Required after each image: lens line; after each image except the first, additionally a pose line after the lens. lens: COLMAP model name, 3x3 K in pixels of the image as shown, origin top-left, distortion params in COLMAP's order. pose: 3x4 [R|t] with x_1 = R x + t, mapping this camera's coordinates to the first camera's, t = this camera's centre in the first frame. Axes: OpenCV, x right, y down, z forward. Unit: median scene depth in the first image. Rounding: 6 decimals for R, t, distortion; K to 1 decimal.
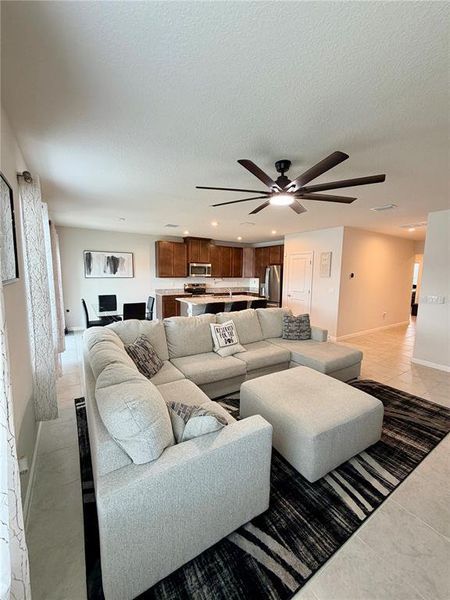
lens RADIAL K [[239.0, 0, 225.0], [0, 239.0, 299.7], [0, 0, 1]] dist [-0.001310, -0.000248]
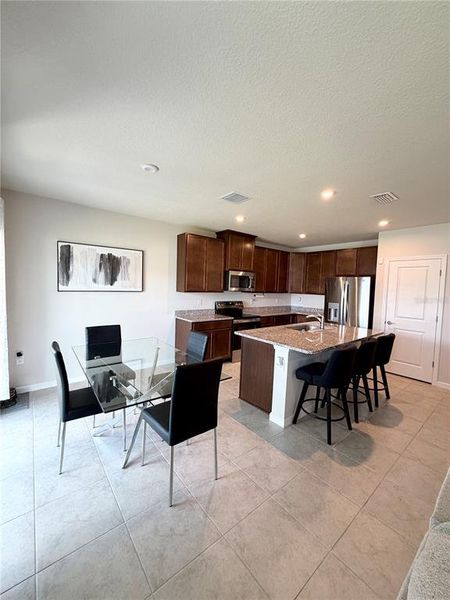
lens RADIAL K [[239.0, 0, 224.3], [0, 239.0, 298.0], [0, 0, 1]] dist [-0.001310, -0.000248]
pose [[0.994422, 0.013322, 0.104633, -0.253763], [-0.007177, 0.998238, -0.058896, -0.044596], [-0.105233, 0.057816, 0.992765, 0.402812]]
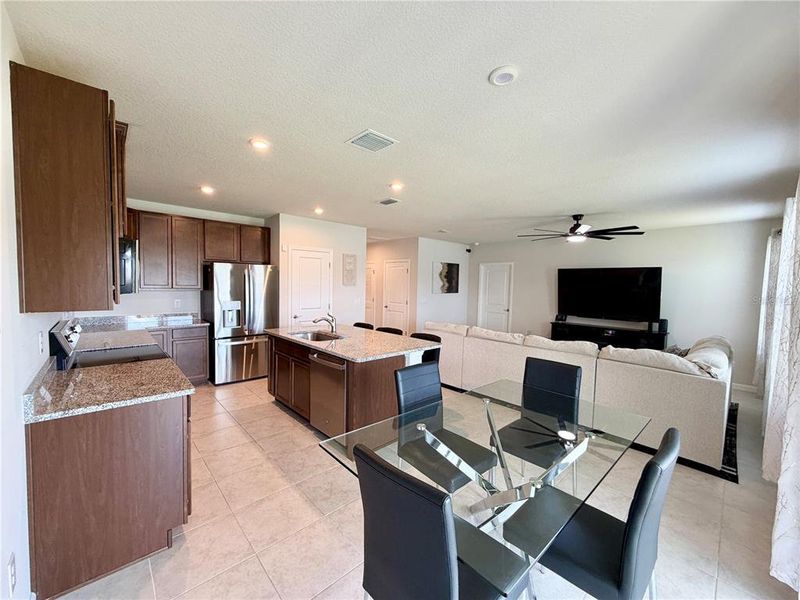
lens RADIAL K [[318.7, 0, 397.0], [0, 318.7, 300.6], [0, 0, 1]] dist [-0.001310, -0.000248]
pose [[-0.170319, -0.071481, 0.982793, -0.572661], [0.088159, 0.992260, 0.087448, -0.107203], [-0.981437, 0.101536, -0.162699, 0.892969]]
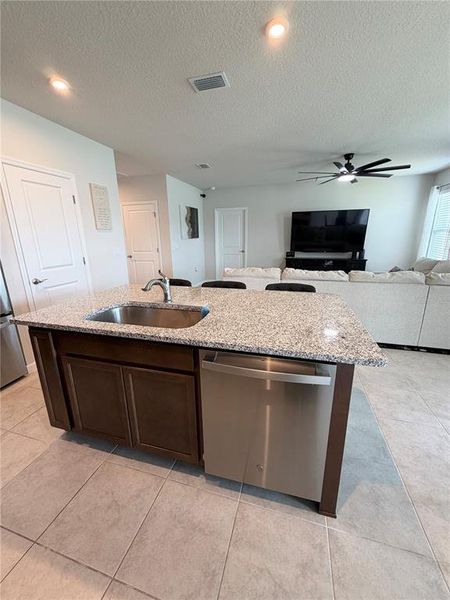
lens RADIAL K [[239.0, 0, 225.1], [0, 239.0, 299.3], [0, 0, 1]] dist [-0.001310, -0.000248]
pose [[-0.652551, -0.201953, 0.730337, -0.215118], [0.091219, 0.935884, 0.340294, -0.095035], [-0.752234, 0.288680, -0.592290, 1.027419]]
